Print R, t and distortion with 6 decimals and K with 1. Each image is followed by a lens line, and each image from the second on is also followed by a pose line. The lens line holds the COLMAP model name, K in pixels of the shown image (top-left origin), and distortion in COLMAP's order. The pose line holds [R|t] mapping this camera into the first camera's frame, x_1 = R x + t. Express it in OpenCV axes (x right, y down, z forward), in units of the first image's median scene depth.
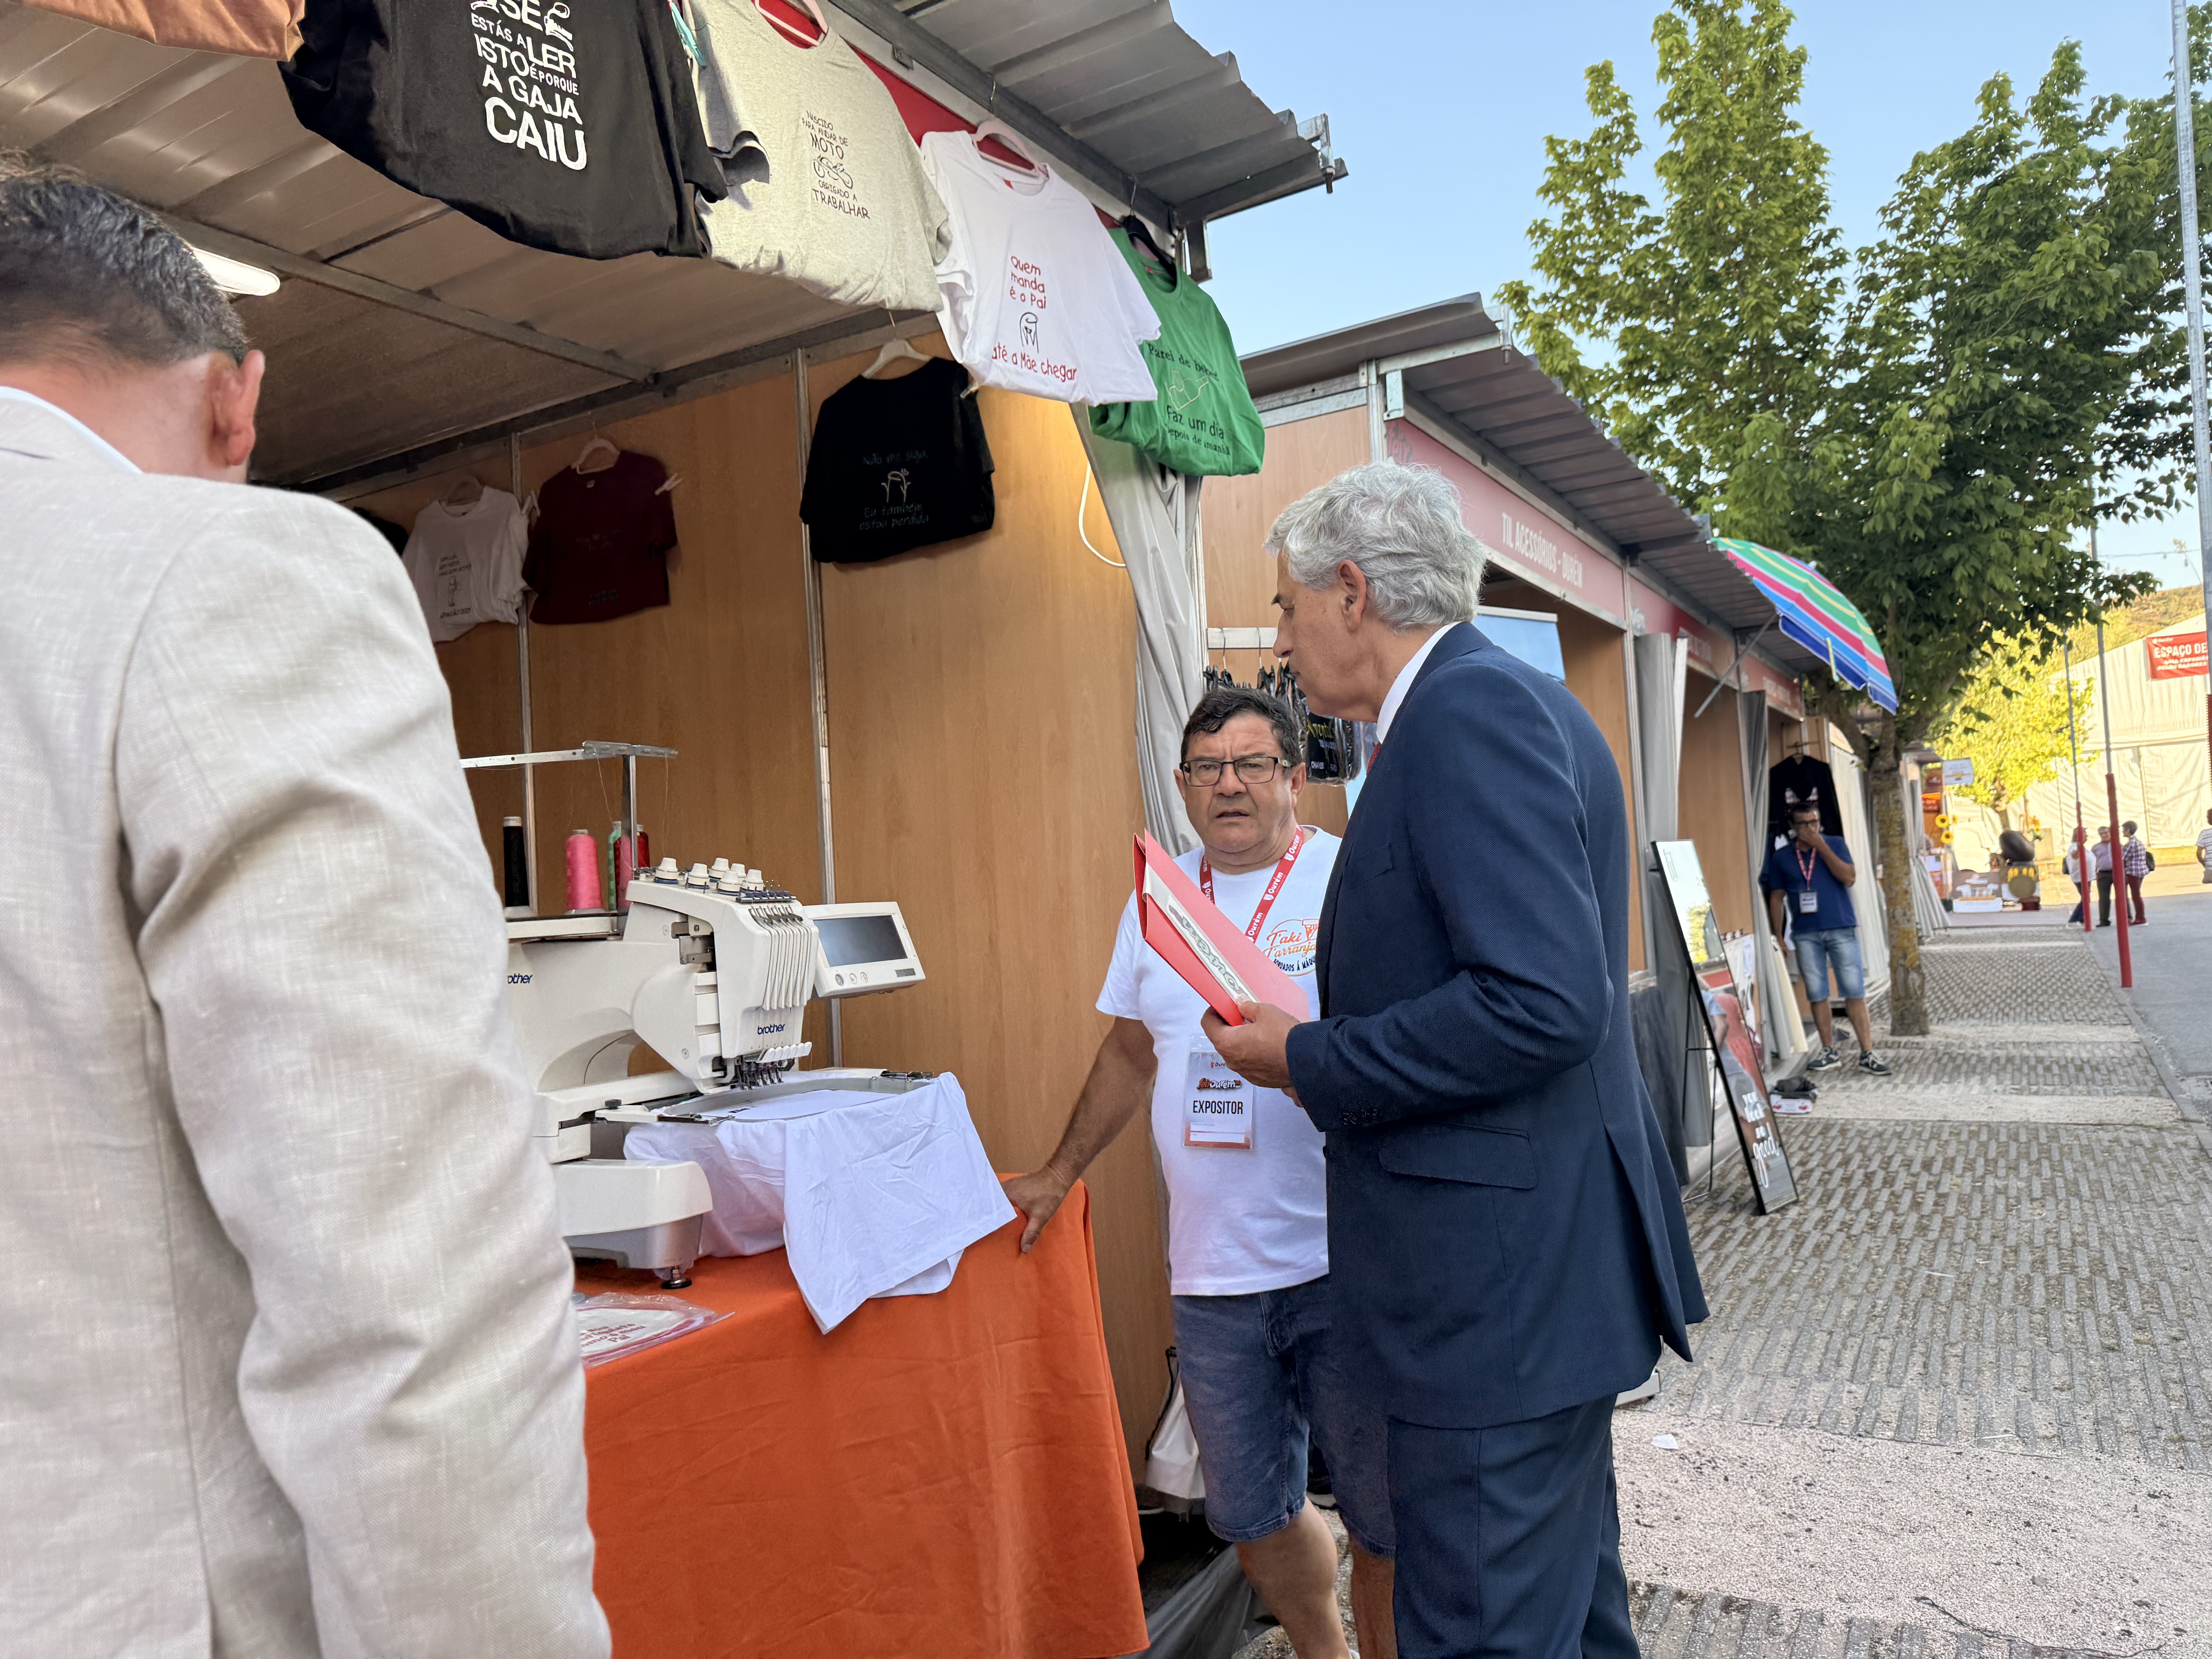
lens RADIAL K [[1562.5, 0, 1106.0], [0, 1562.5, 829.5], [0, 0, 1]] dist [0.050344, -0.087725]
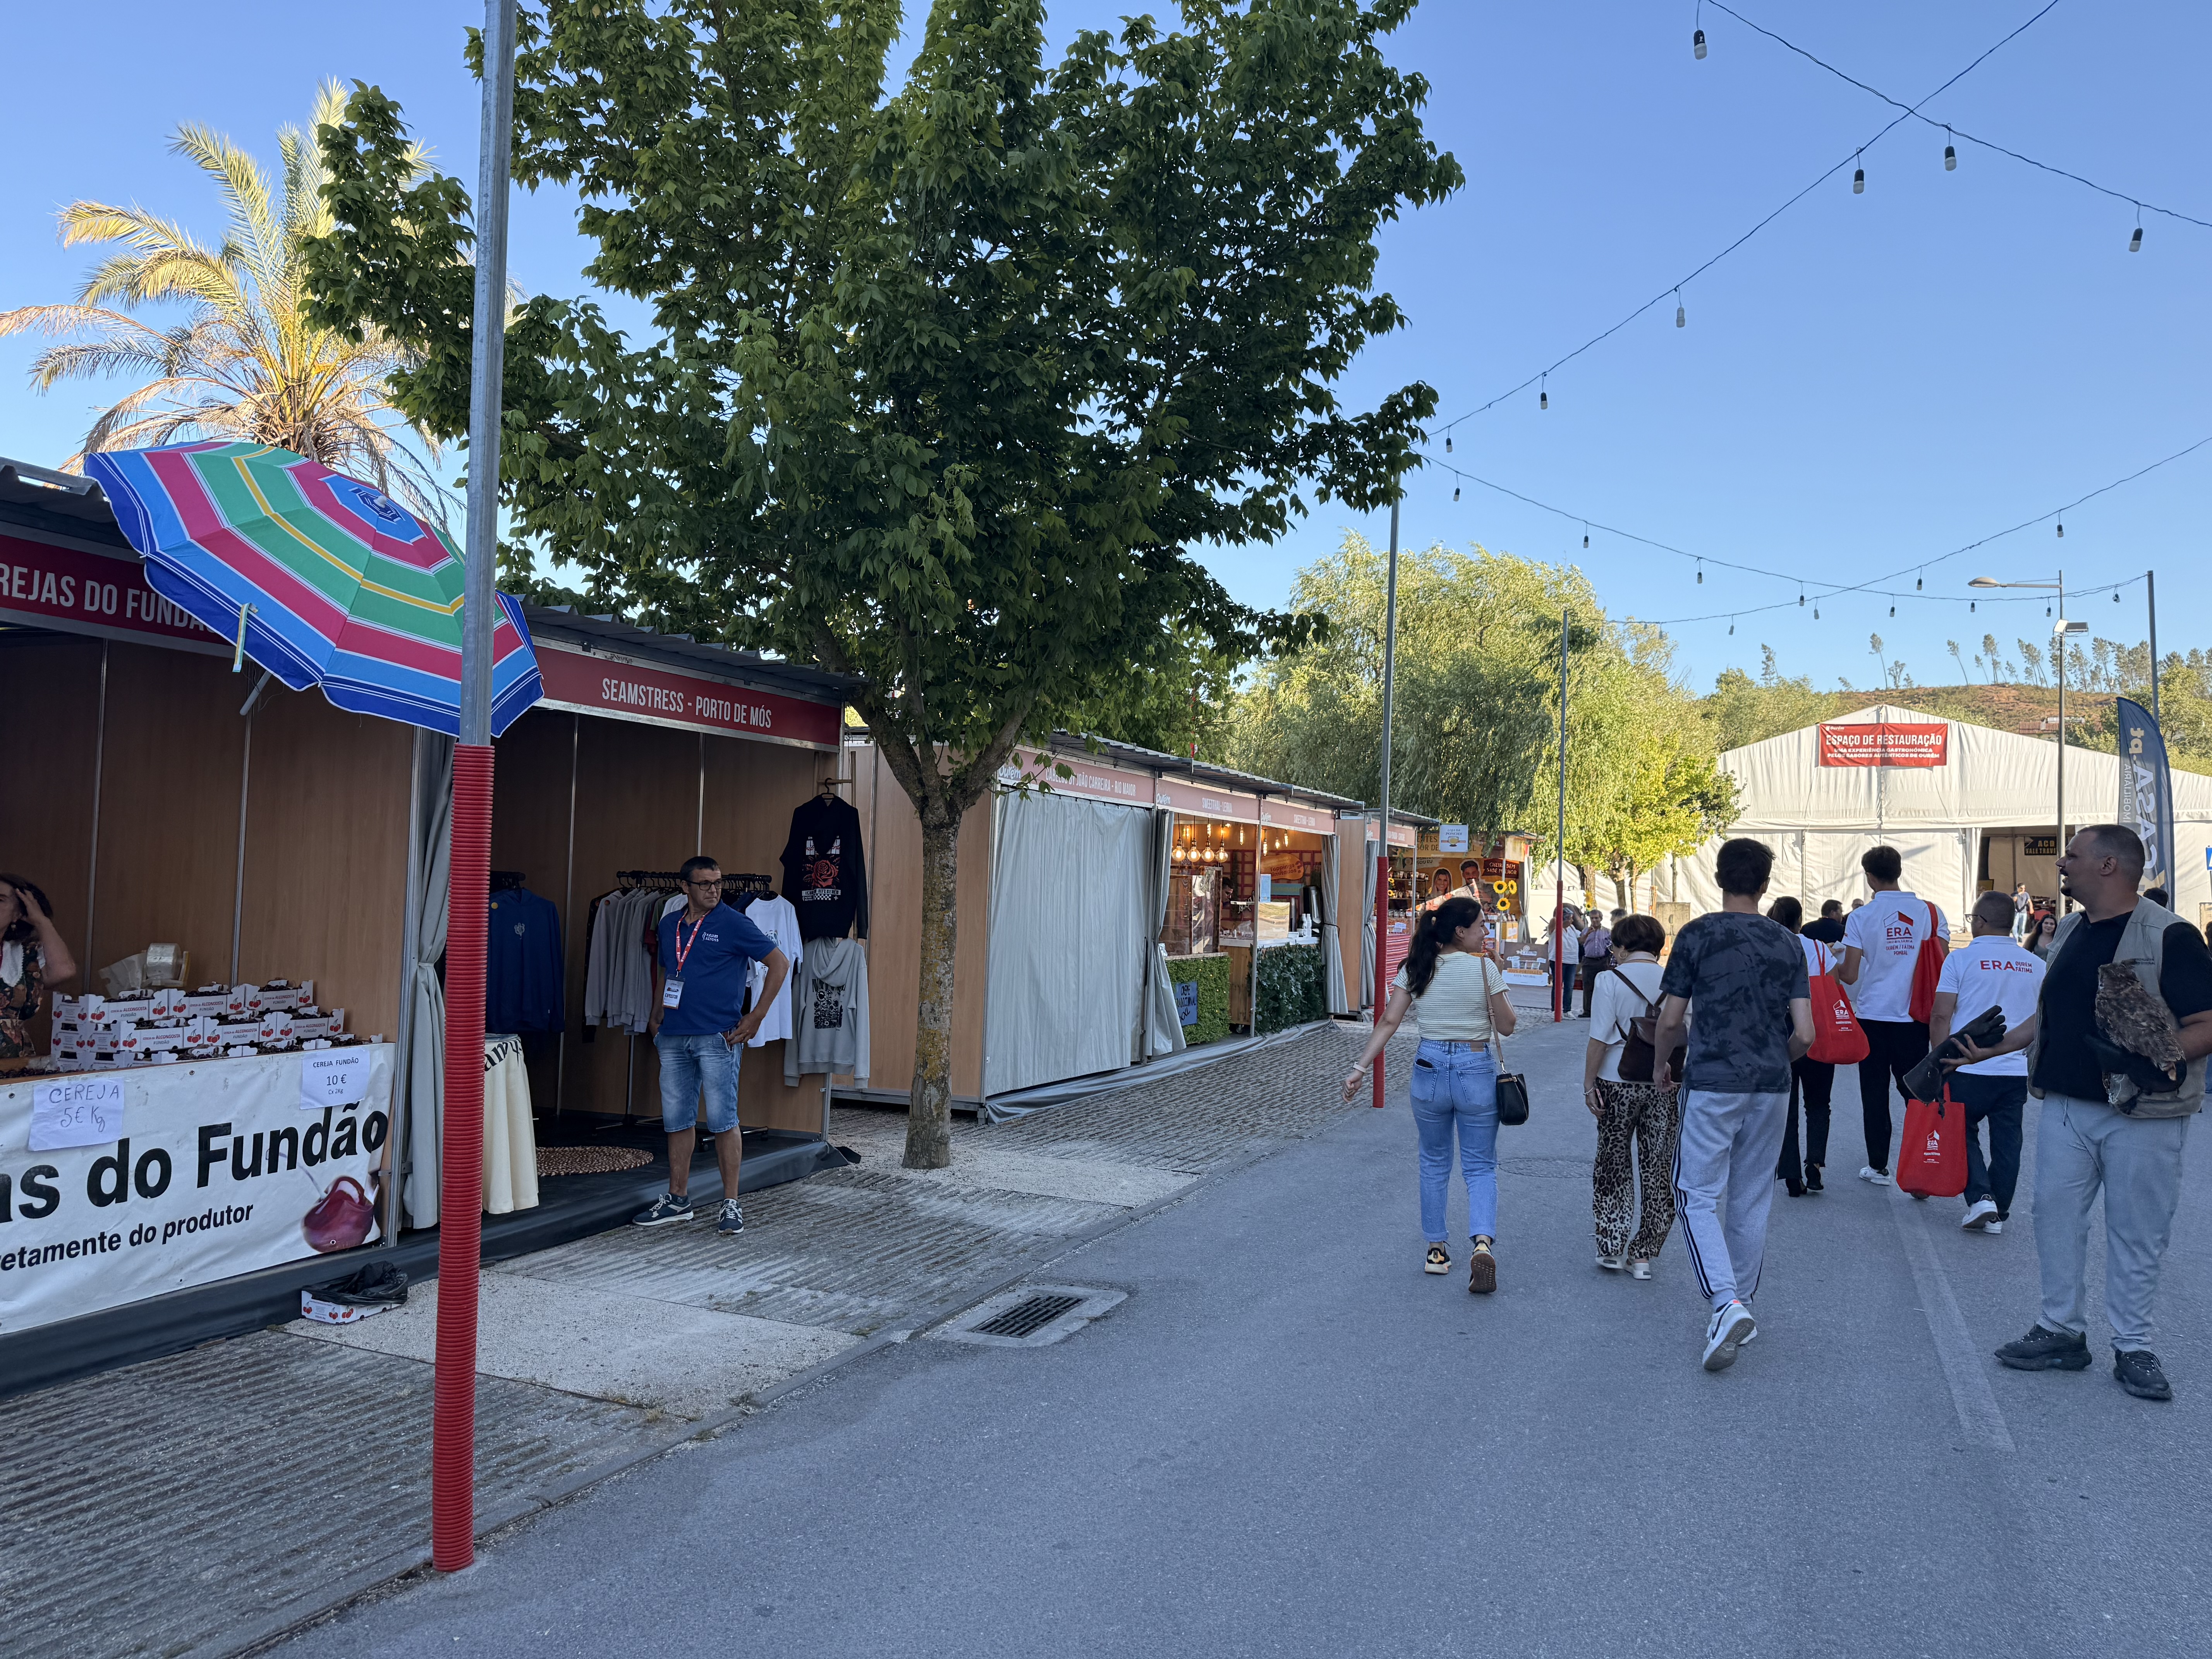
lens RADIAL K [[1562.5, 0, 1106.0], [0, 1562.5, 829.5], [0, 0, 1]] dist [0.050344, -0.087725]
pose [[0.989991, 0.086658, 0.111392, 0.103235], [-0.086360, 0.996236, -0.007501, -0.007644], [-0.111623, -0.002194, 0.993748, 0.046071]]
